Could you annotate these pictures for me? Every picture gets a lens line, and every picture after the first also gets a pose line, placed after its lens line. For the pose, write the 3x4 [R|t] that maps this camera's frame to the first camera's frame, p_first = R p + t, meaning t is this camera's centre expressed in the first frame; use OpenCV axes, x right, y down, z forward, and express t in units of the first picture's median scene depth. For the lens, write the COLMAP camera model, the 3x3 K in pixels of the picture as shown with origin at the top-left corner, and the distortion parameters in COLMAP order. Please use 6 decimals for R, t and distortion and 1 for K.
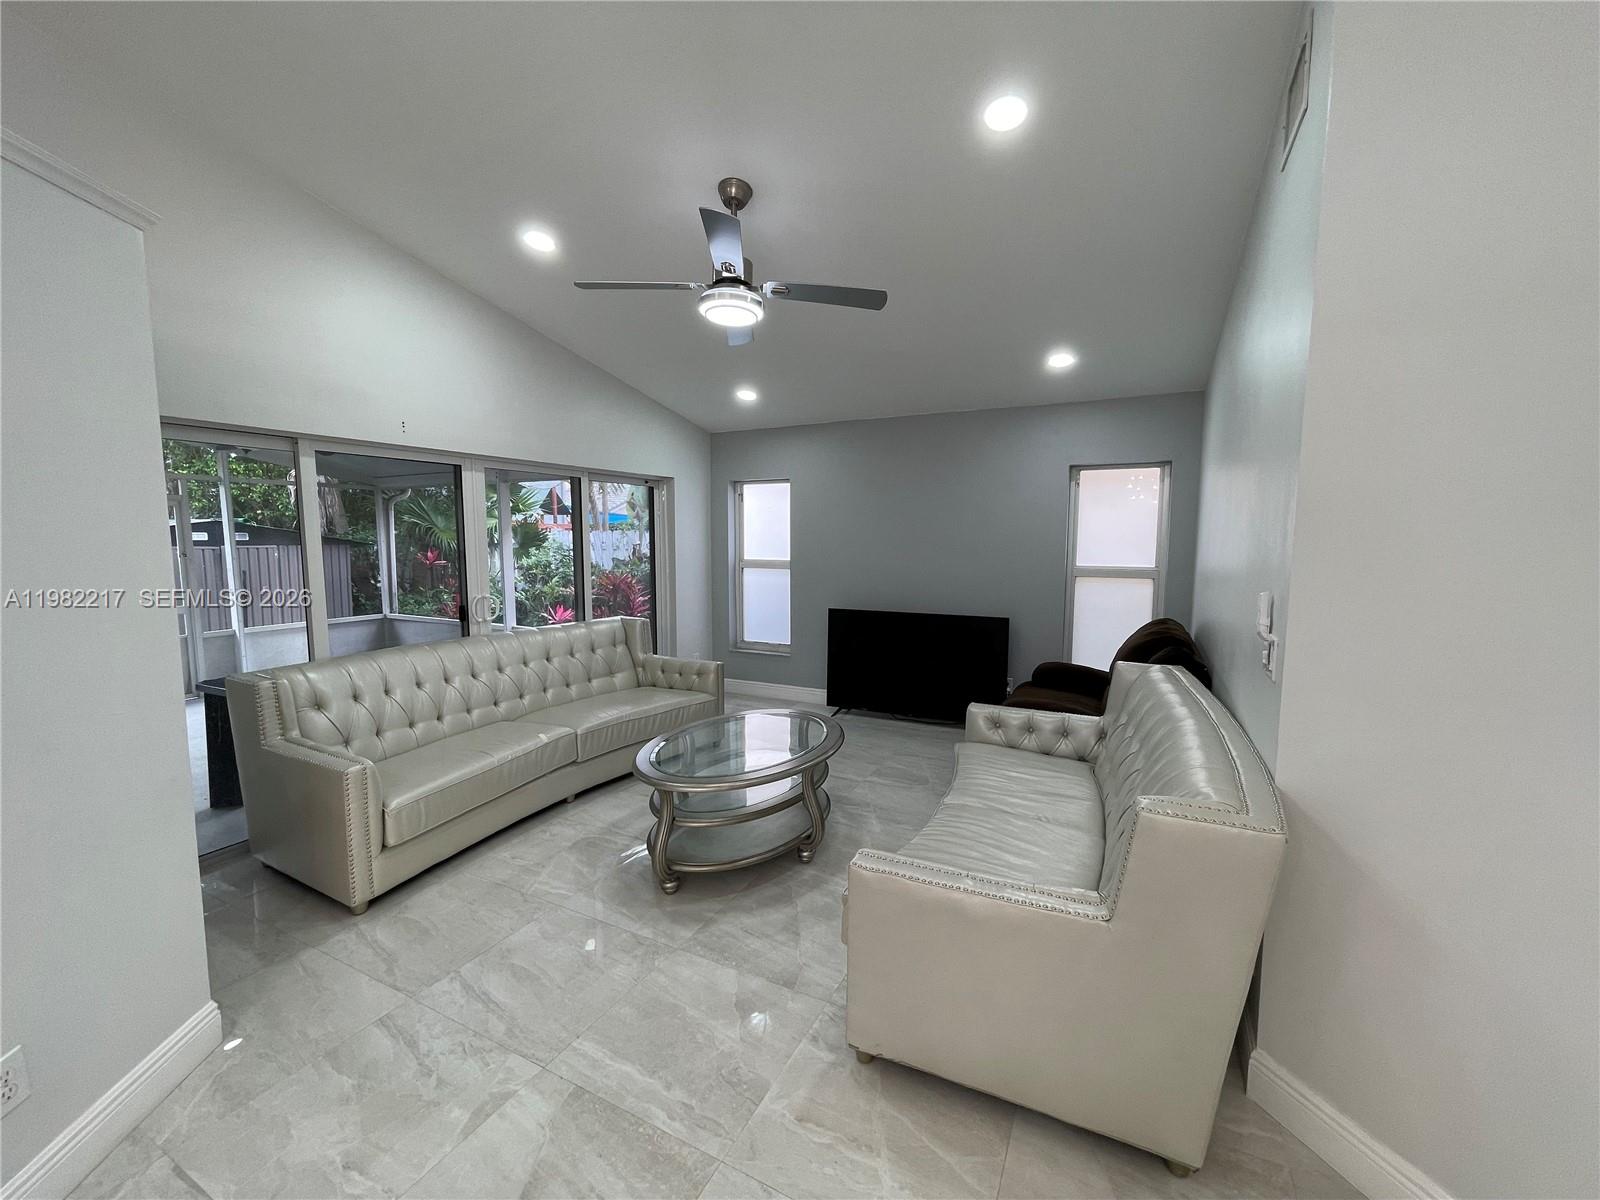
lens RADIAL K [[652.1, 0, 799.1], [0, 652.1, 603.5], [0, 0, 1]] dist [-0.006492, 0.001034]
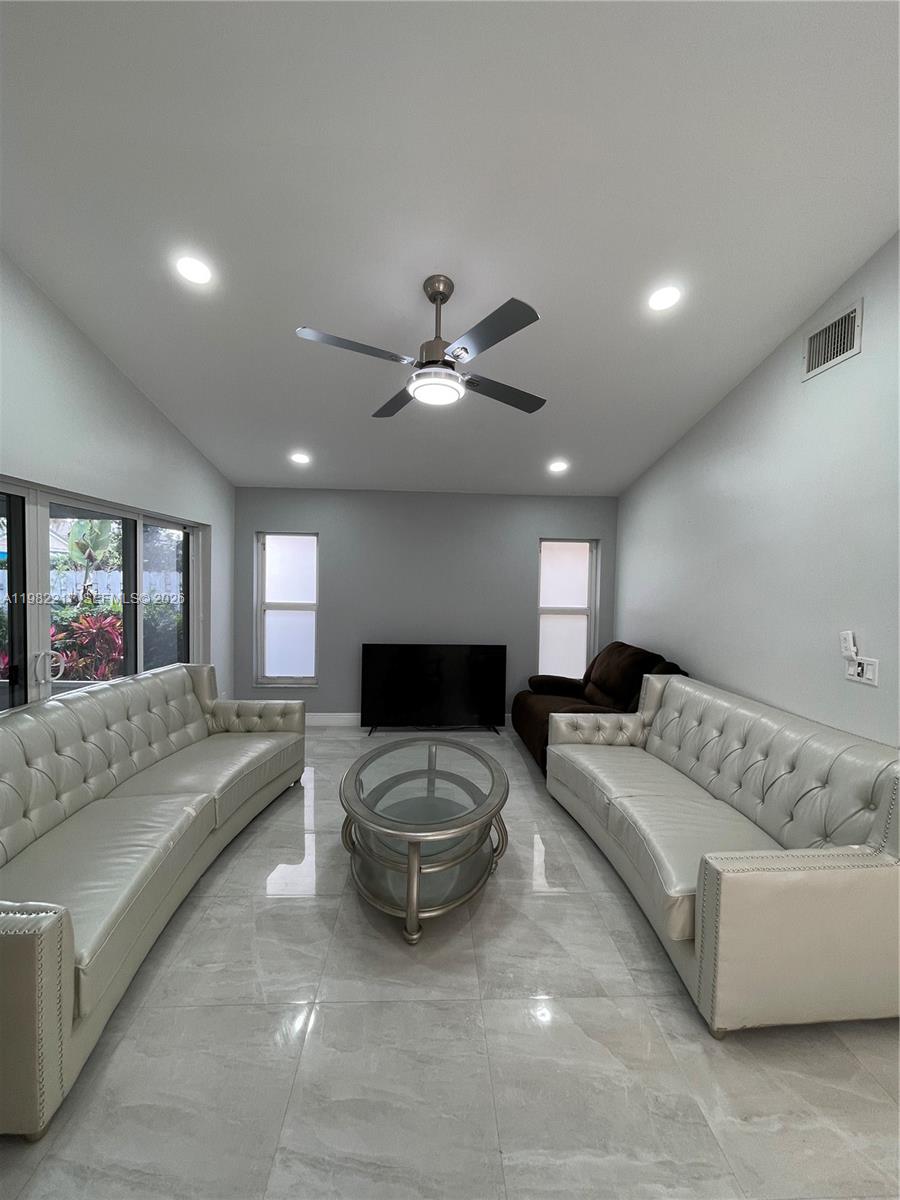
lens RADIAL K [[489.1, 0, 443.9], [0, 489.1, 600.4], [0, 0, 1]] dist [-0.006492, 0.001034]
pose [[0.866575, -0.003992, 0.499030, -0.361819], [0.032708, 0.998272, -0.048813, -0.031483], [-0.497973, 0.058623, 0.865209, 0.201463]]
